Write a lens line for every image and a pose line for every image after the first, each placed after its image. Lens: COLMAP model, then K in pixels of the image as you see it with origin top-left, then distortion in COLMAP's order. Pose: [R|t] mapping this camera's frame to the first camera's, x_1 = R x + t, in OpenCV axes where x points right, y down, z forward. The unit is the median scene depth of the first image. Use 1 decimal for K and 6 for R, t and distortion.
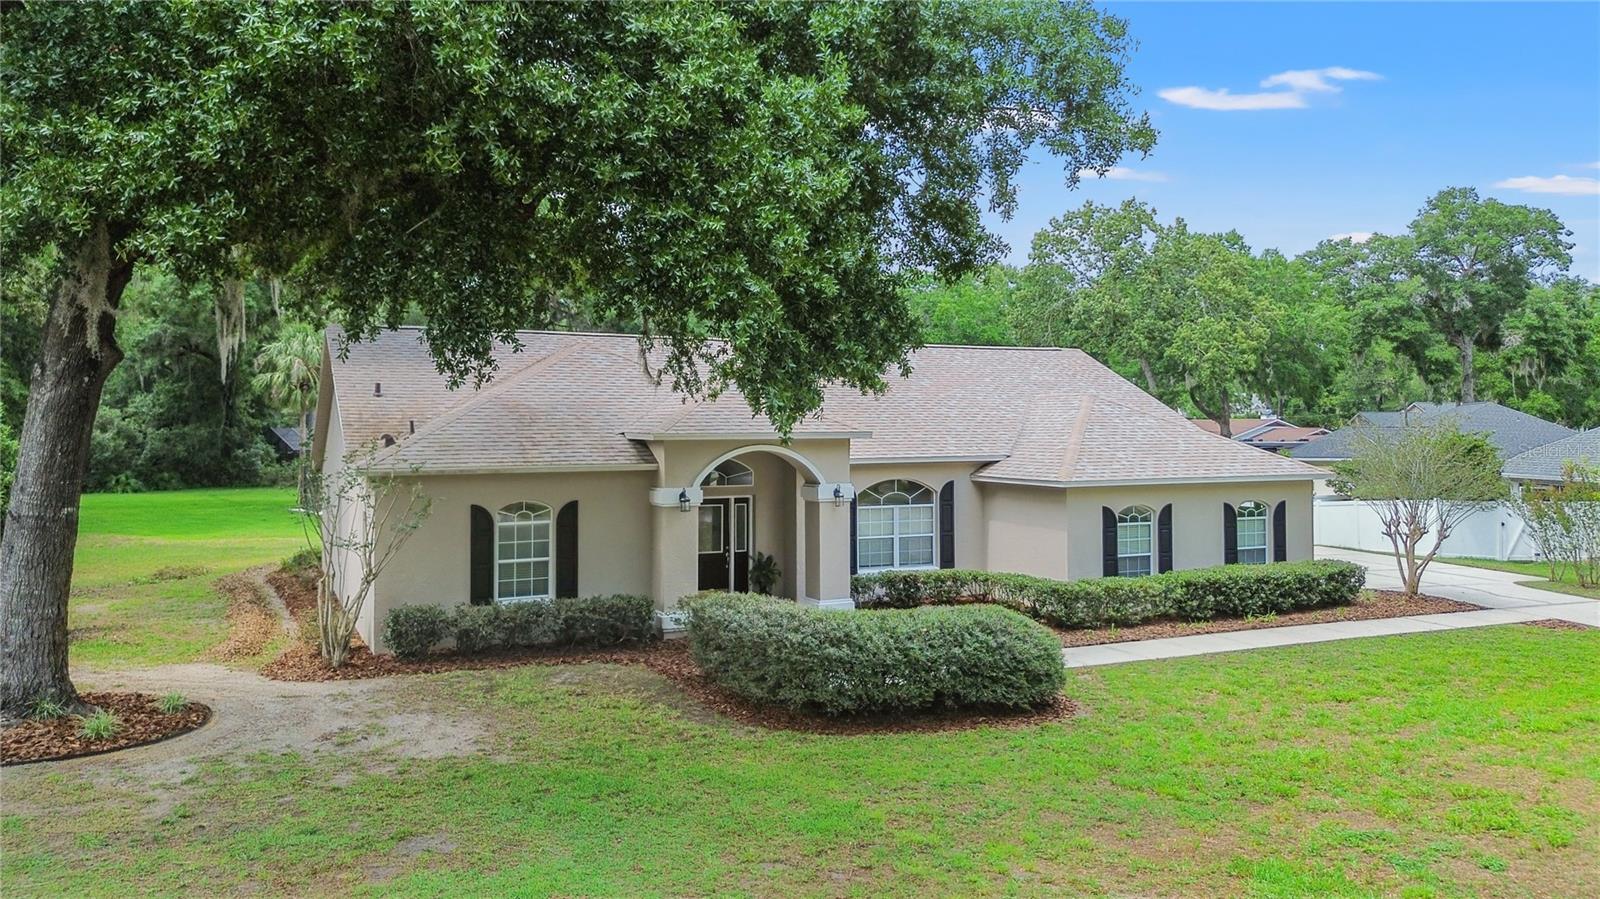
lens RADIAL K [[1150.0, 0, 800.0], [0, 1150.0, 449.5], [0, 0, 1]] dist [0.072547, -0.046738]
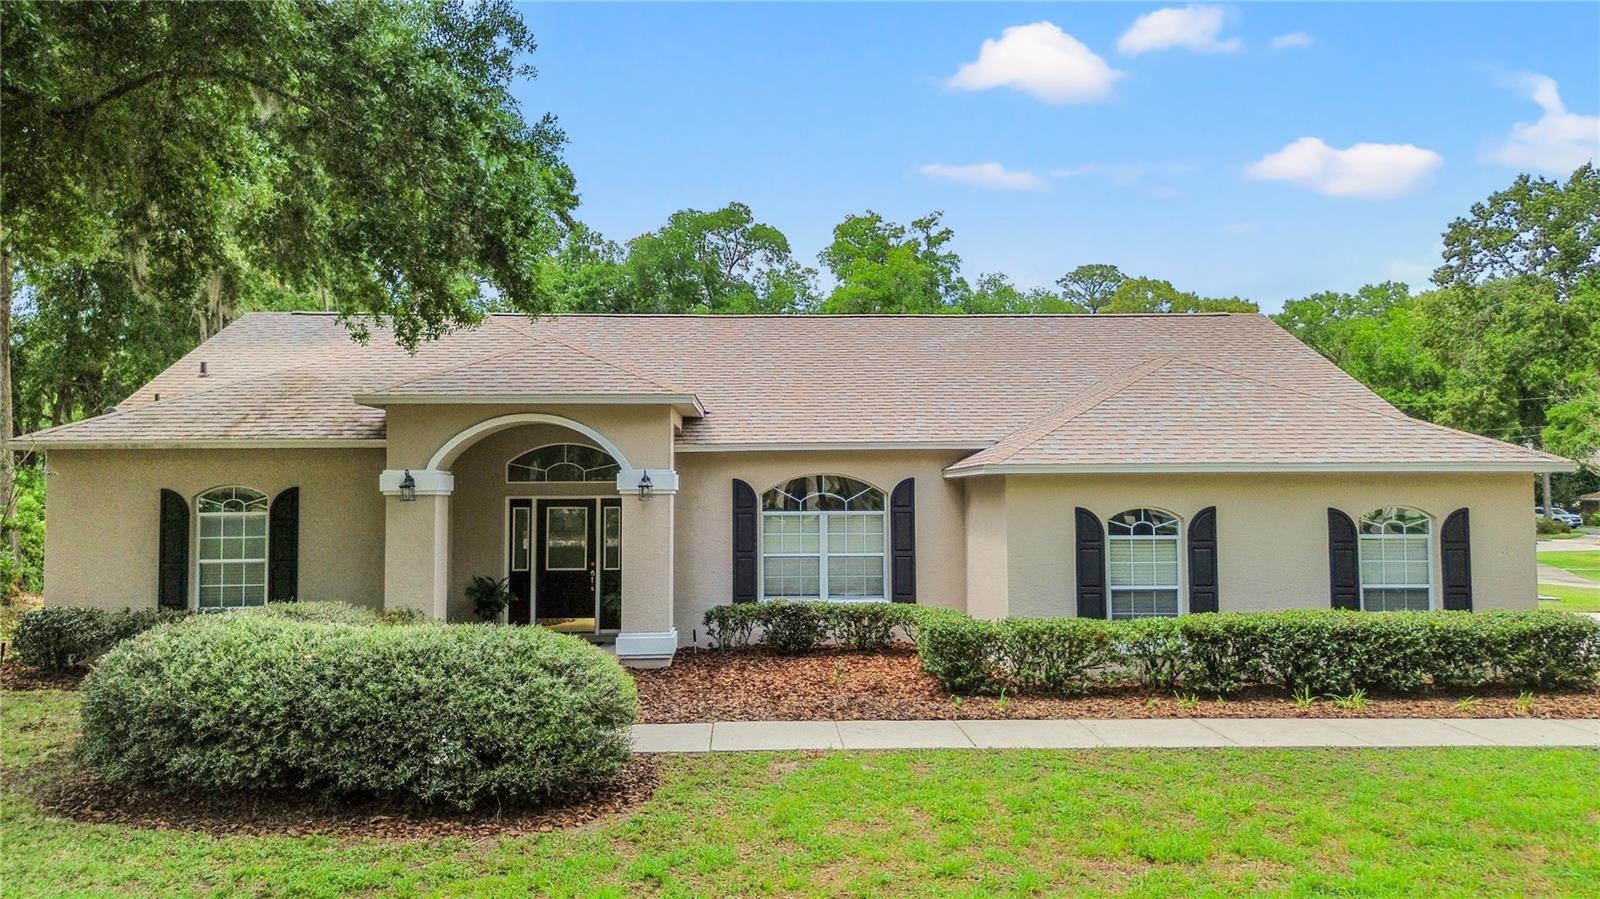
lens RADIAL K [[1150.0, 0, 800.0], [0, 1150.0, 449.5], [0, 0, 1]] dist [0.072547, -0.046738]
pose [[0.920103, -0.019751, -0.391178, 0.349212], [-0.004448, 0.998136, -0.060860, 0.053087], [0.391651, 0.057738, 0.918301, 0.332355]]
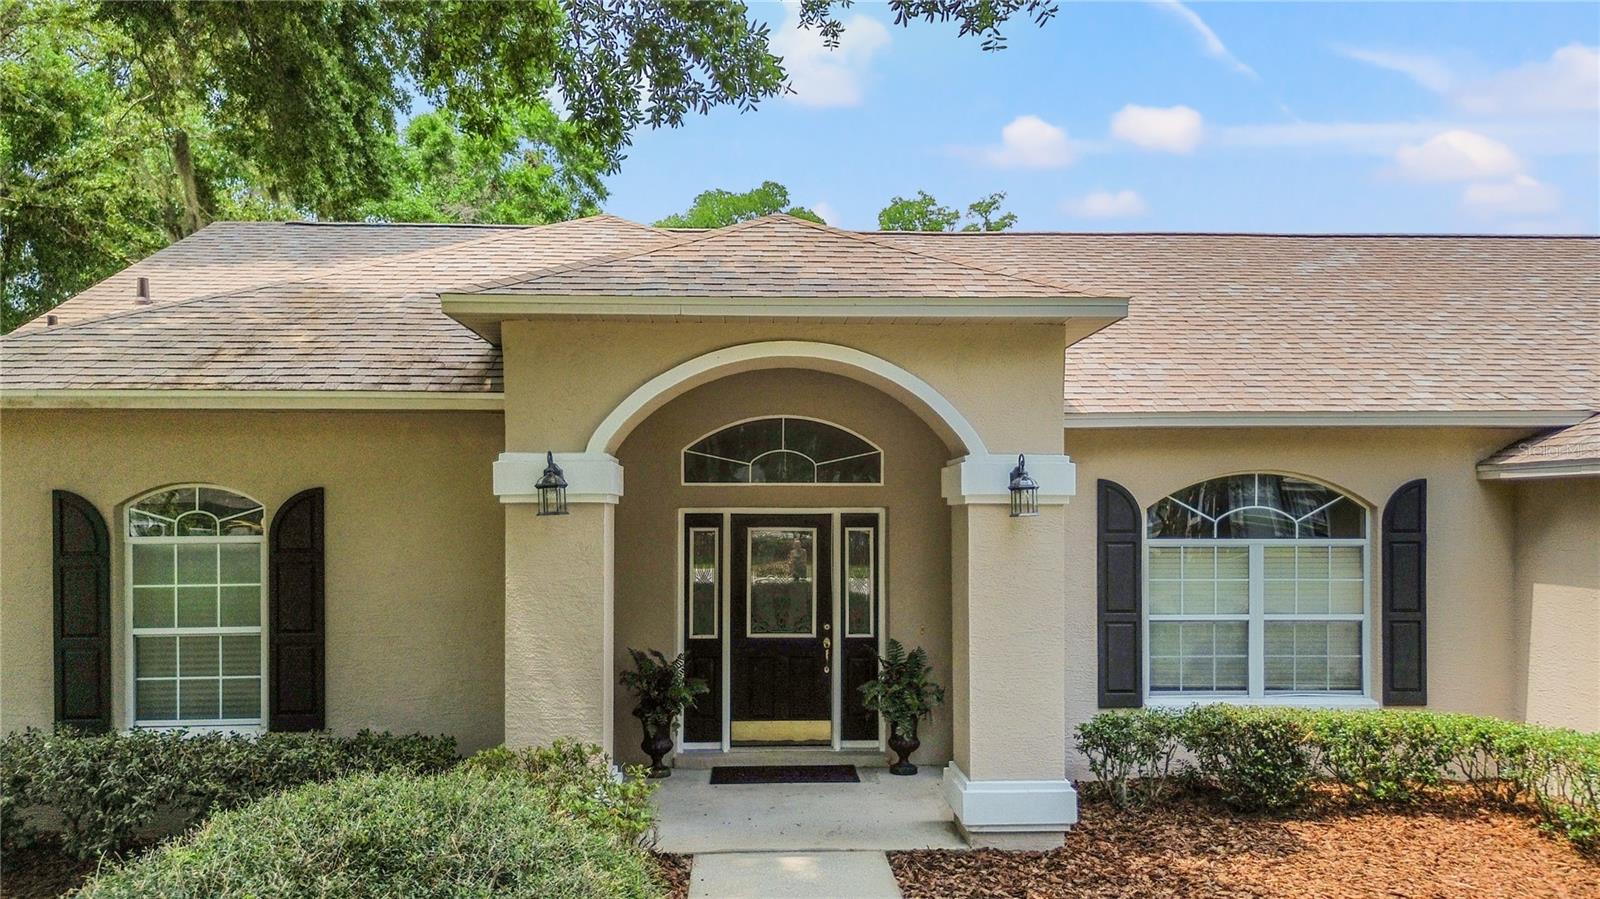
lens RADIAL K [[1182.5, 0, 799.9], [0, 1182.5, 523.9], [0, 0, 1]] dist [0.050099, -0.003599]
pose [[0.921668, 0.002637, -0.387969, 0.097424], [-0.008043, 0.999892, -0.012310, 0.049281], [0.387895, 0.014467, 0.921590, 0.557132]]
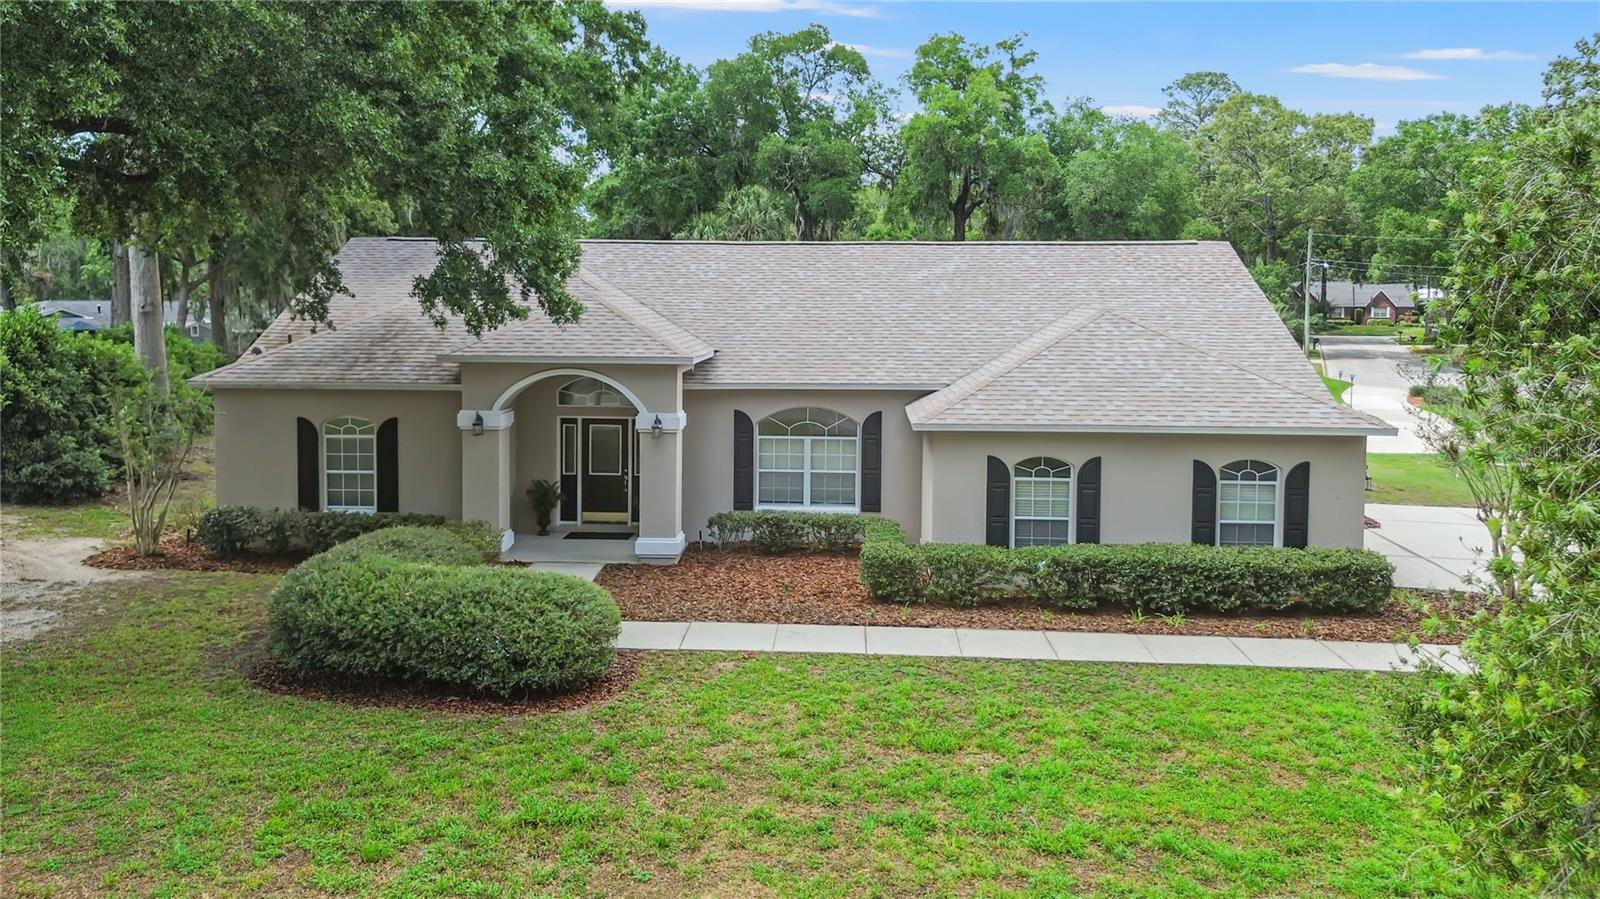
lens RADIAL K [[1200.3, 0, 793.5], [0, 1200.3, 368.9], [0, 0, 1]] dist [0.064493, -0.000708]
pose [[0.882264, 0.038483, -0.469180, 0.502321], [-0.021123, 0.998885, 0.042210, -0.041684], [0.470282, -0.027330, 0.882093, 0.181700]]
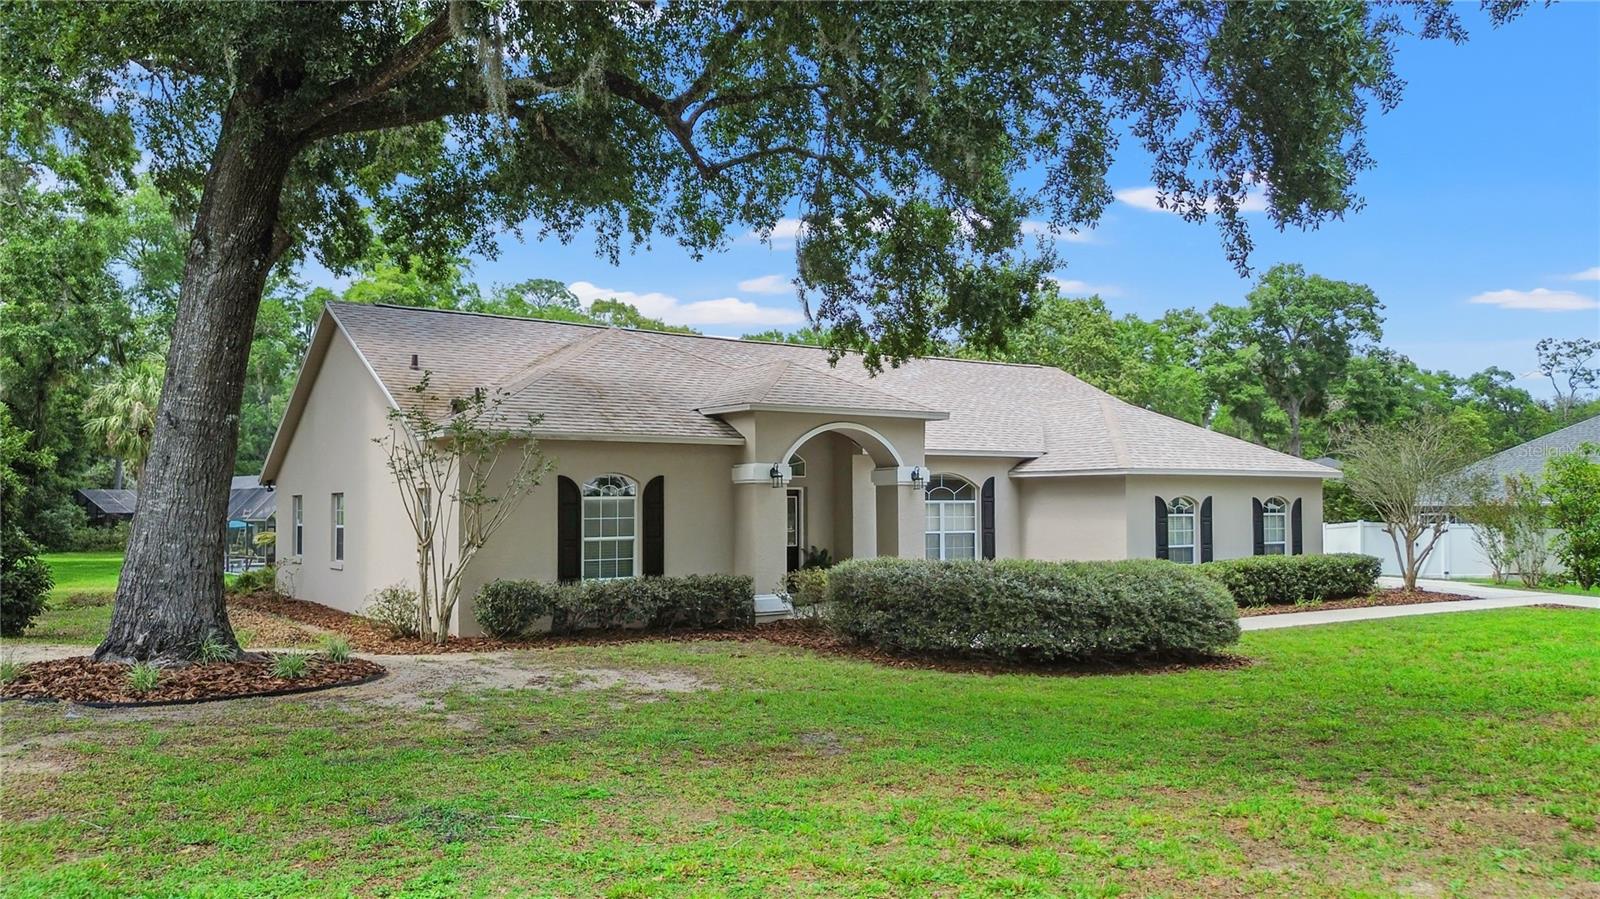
lens RADIAL K [[1145.9, 0, 796.2], [0, 1145.9, 524.2], [0, 0, 1]] dist [0.053316, -0.004798]
pose [[0.988109, -0.003972, 0.153704, -0.186787], [0.004667, 0.999980, -0.004156, 0.071542], [-0.153684, 0.004824, 0.988108, 0.058872]]
